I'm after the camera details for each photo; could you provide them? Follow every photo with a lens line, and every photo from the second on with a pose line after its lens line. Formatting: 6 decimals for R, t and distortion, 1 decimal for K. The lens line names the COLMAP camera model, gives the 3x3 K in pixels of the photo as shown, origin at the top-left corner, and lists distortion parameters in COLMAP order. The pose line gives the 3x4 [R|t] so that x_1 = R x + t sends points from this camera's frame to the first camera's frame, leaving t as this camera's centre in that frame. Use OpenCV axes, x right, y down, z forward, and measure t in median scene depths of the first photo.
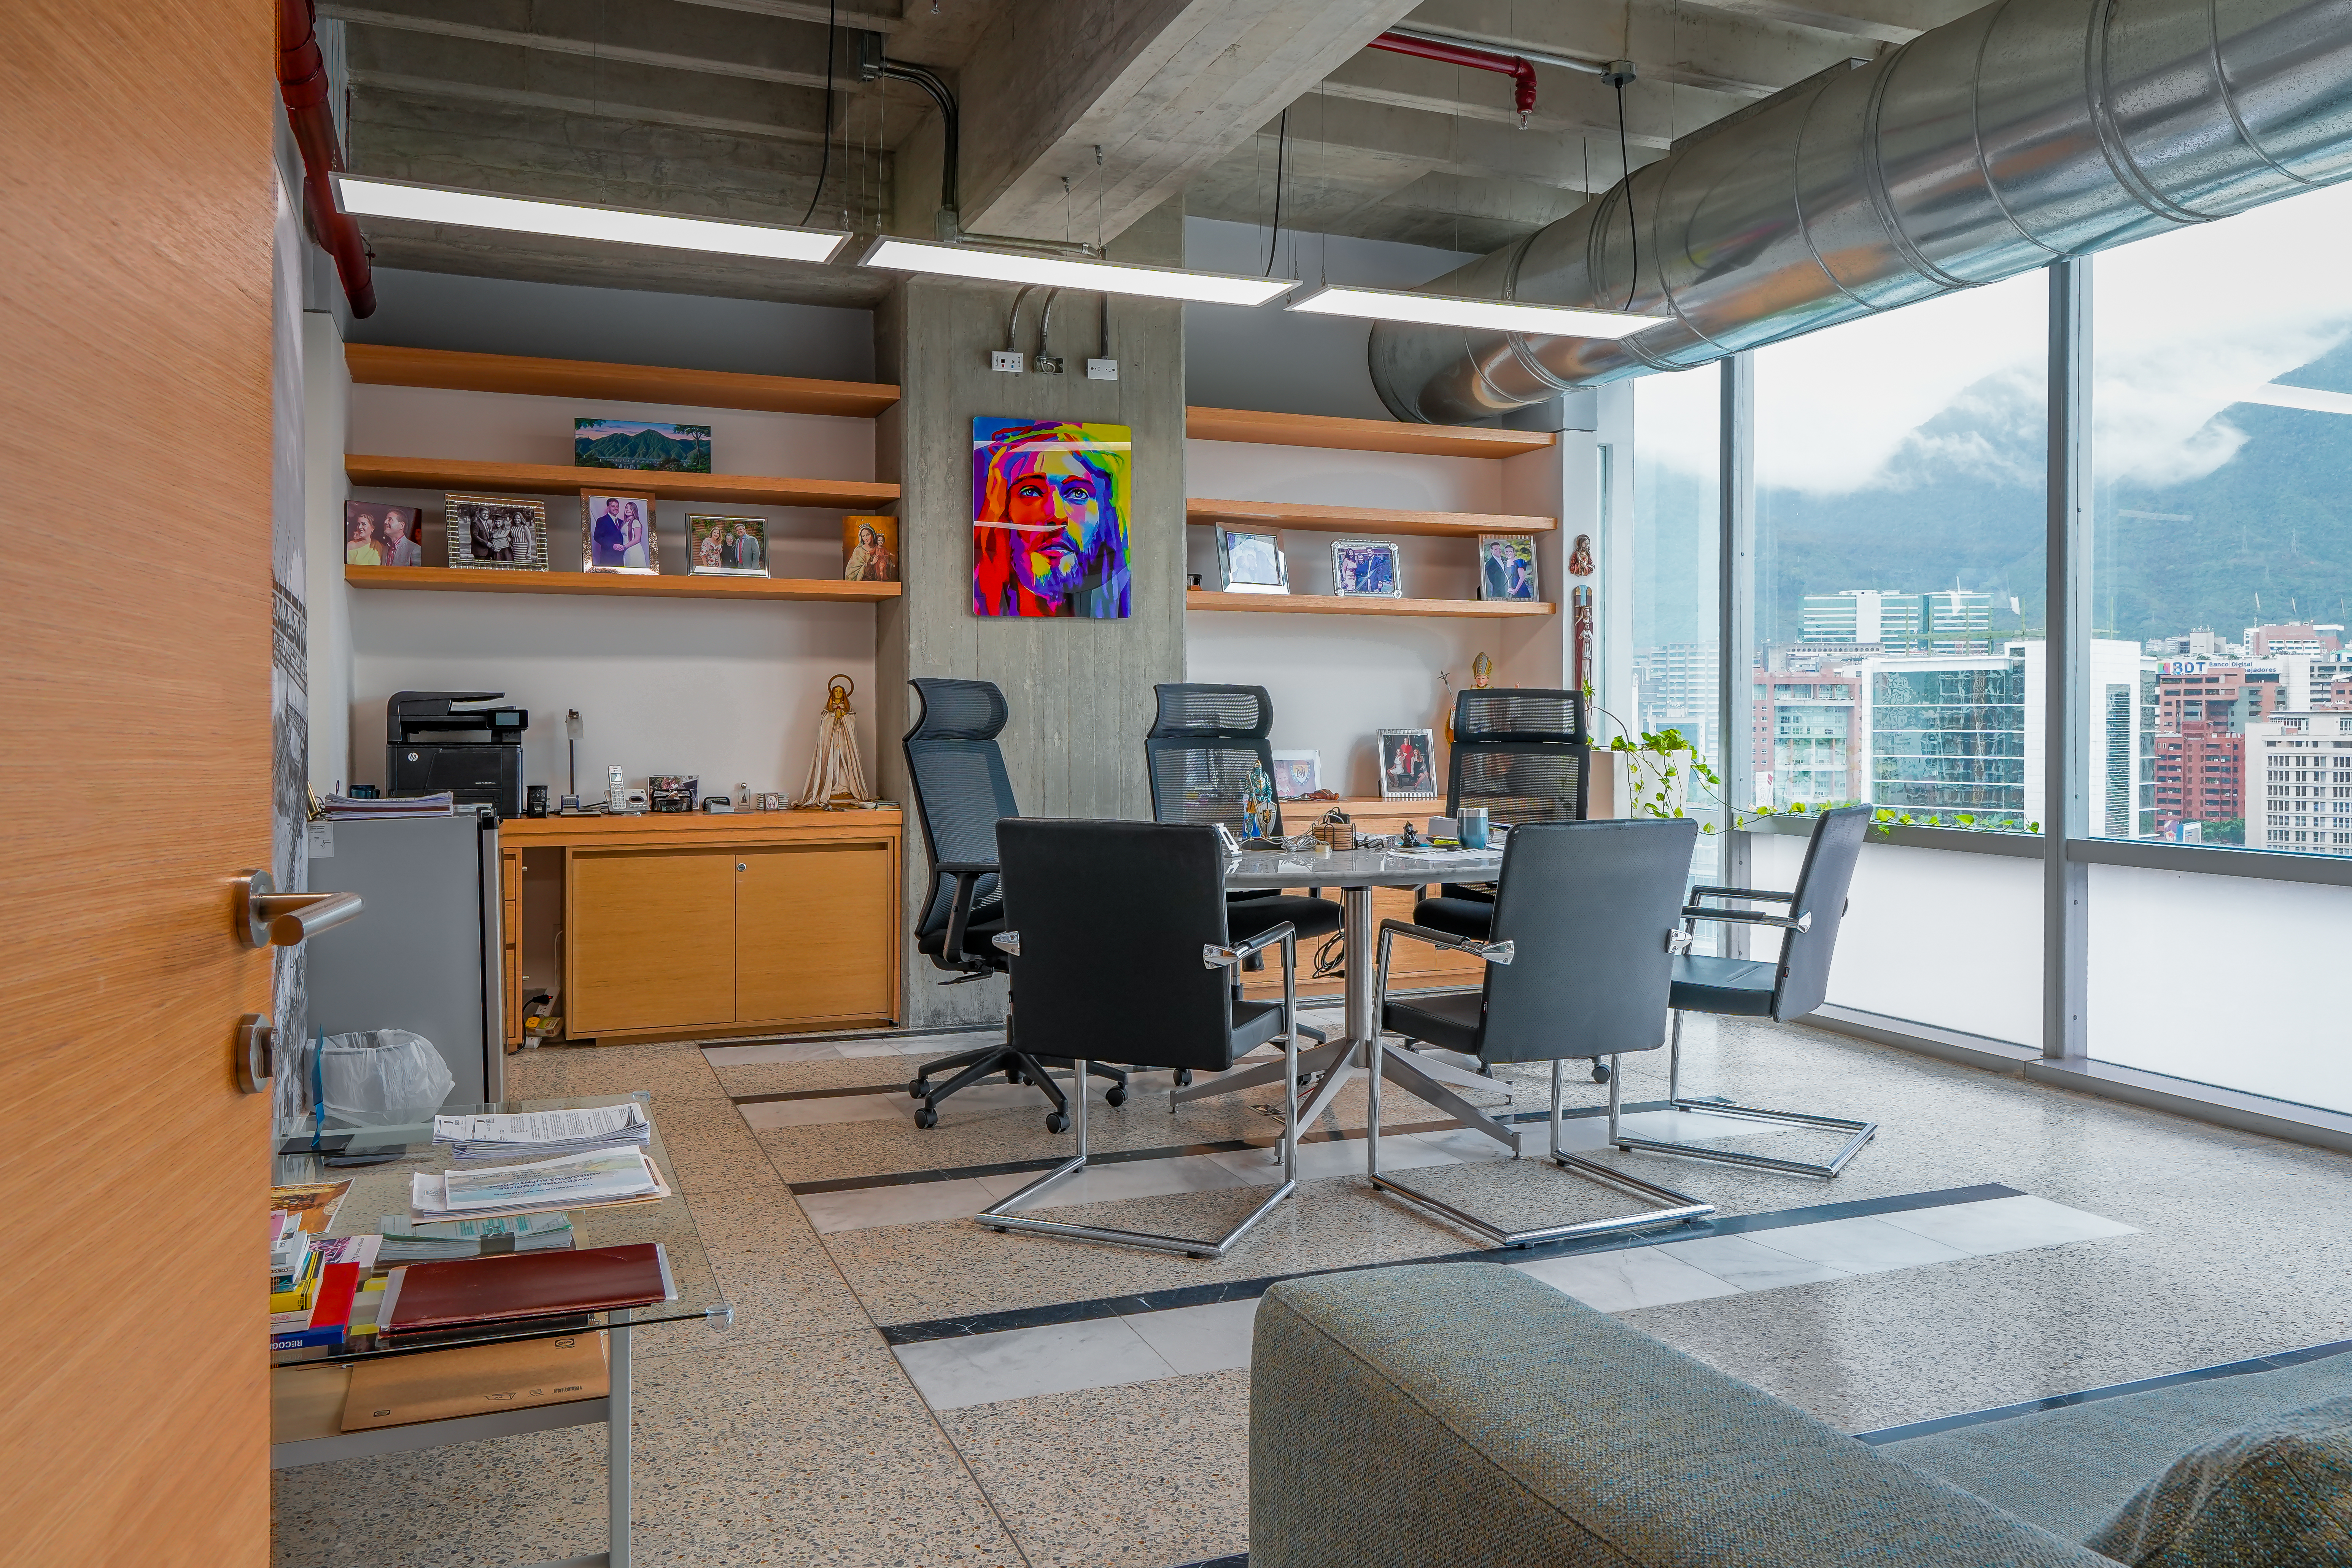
lens RADIAL K [[1680.8, 0, 1169.8], [0, 1680.8, 774.8], [0, 0, 1]] dist [0.007564, 0.000862]
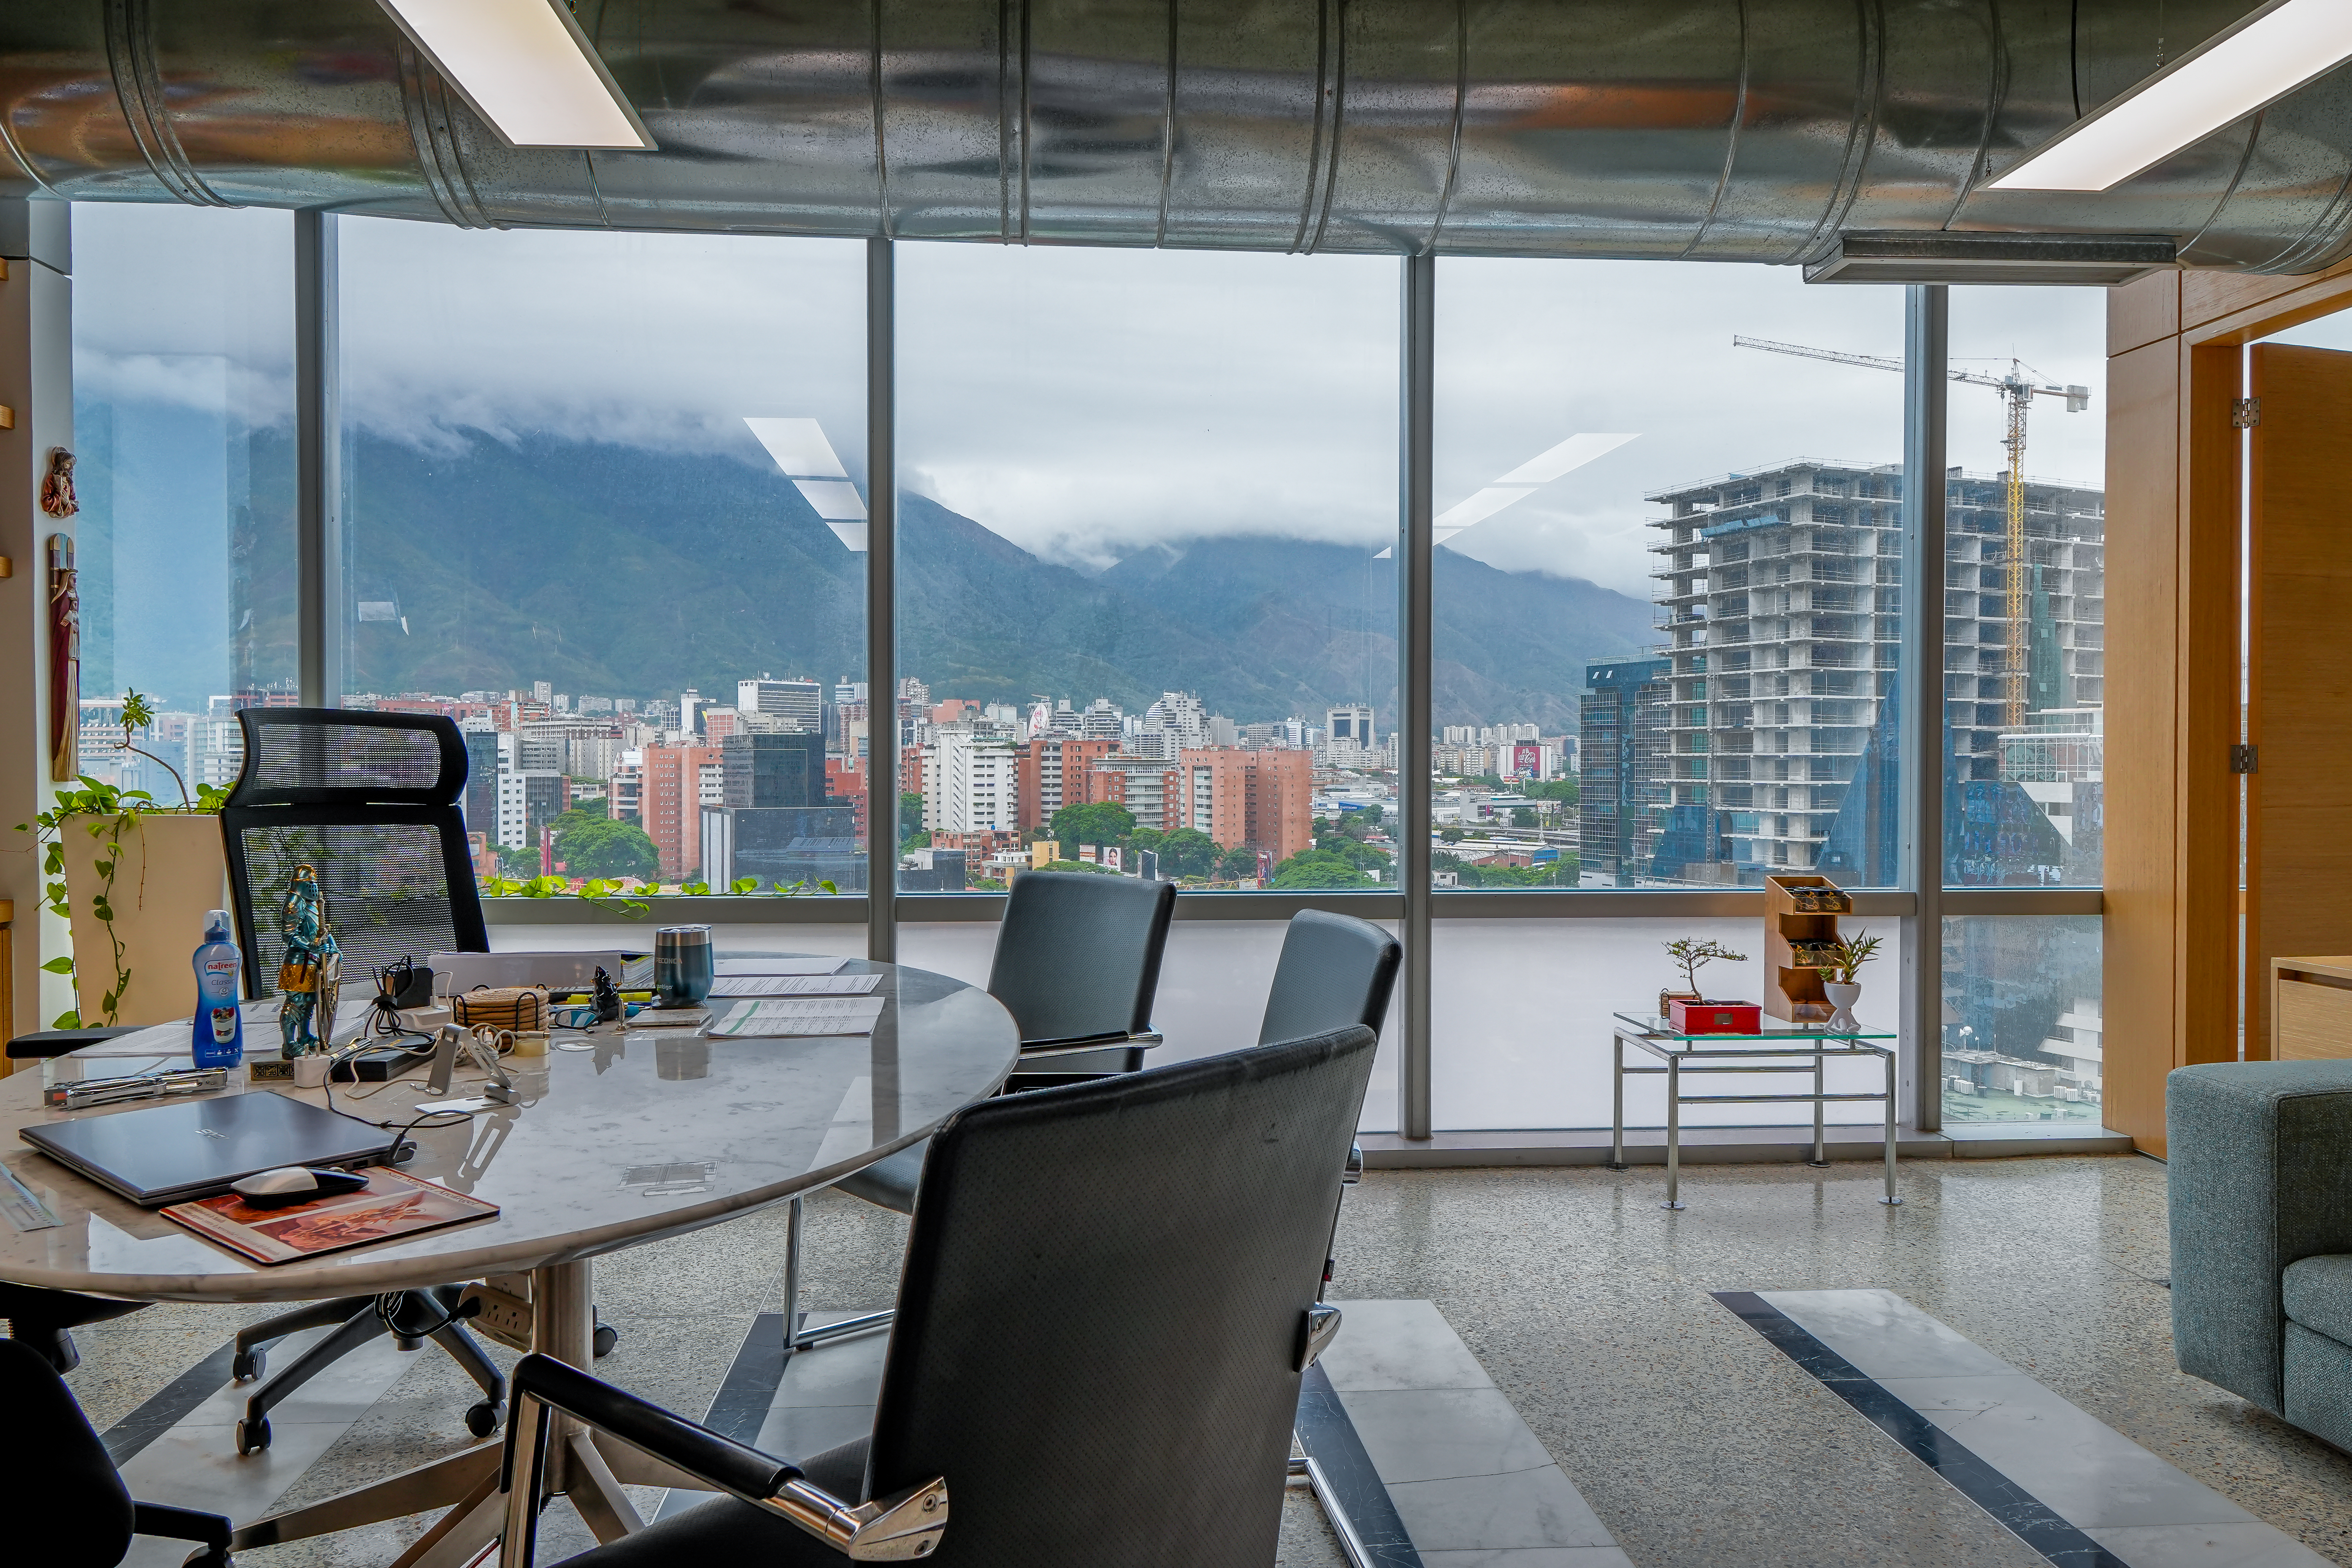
lens RADIAL K [[1680.8, 0, 1190.9], [0, 1680.8, 775.4], [0, 0, 1]] dist [0.007564, 0.000862]
pose [[0.295392, -0.018243, 0.955202, -0.198344], [0.035030, 0.999352, 0.008254, -0.020587], [-0.954734, 0.031022, 0.295840, 0.458798]]
